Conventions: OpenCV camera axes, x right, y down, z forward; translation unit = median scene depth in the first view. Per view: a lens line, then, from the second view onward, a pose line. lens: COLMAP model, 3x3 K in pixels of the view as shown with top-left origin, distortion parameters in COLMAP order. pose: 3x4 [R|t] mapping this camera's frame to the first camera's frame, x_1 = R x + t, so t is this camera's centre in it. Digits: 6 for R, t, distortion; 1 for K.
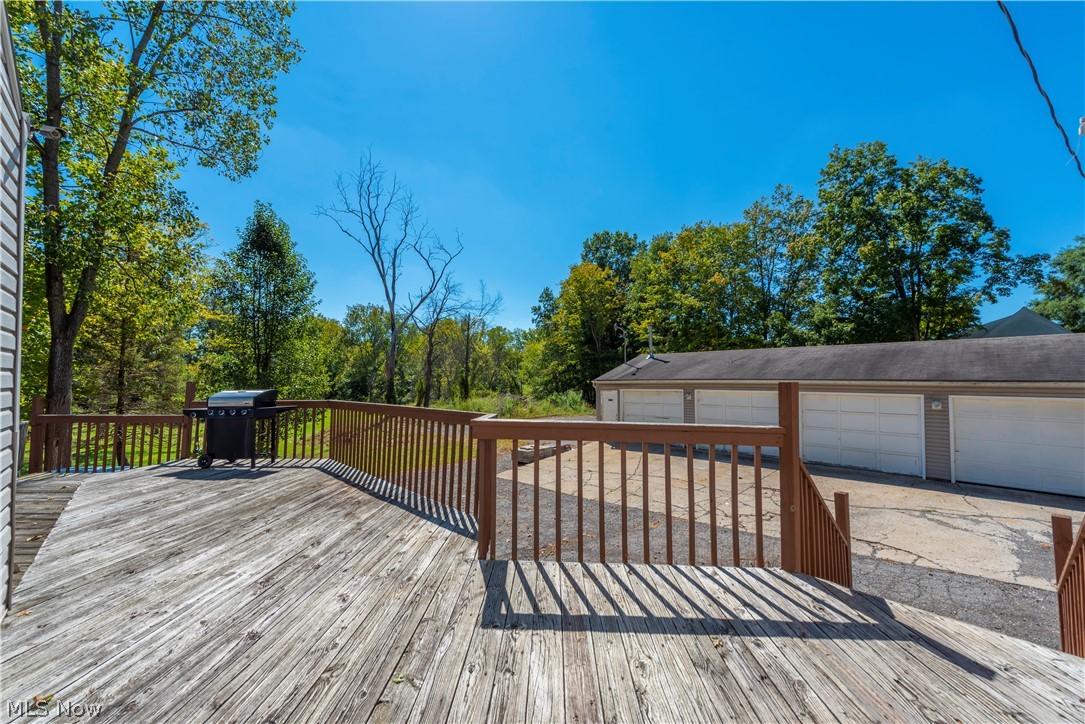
lens RADIAL K [[420.3, 0, 542.5], [0, 420.3, 362.0], [0, 0, 1]] dist [0.000589, -0.000042]
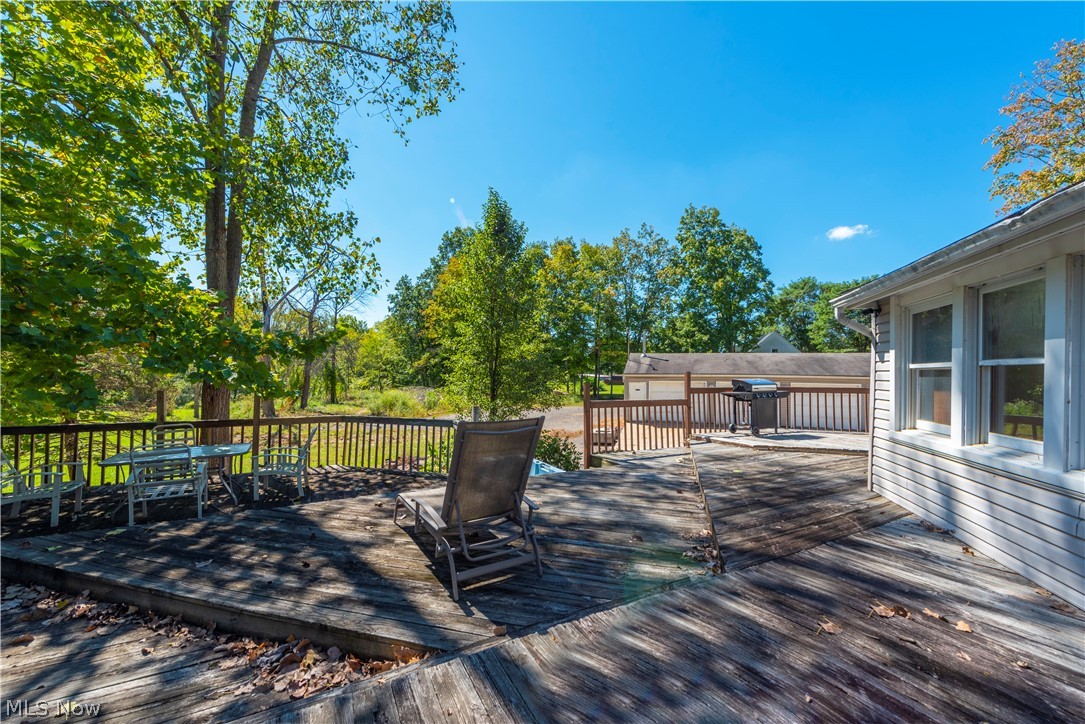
lens RADIAL K [[420.3, 0, 542.5], [0, 420.3, 362.0], [0, 0, 1]] dist [0.000589, -0.000042]
pose [[0.869362, 0.020356, 0.493757, -0.361015], [-0.027787, 0.999584, 0.007715, 0.003840], [-0.493395, -0.020428, 0.869566, 0.028824]]
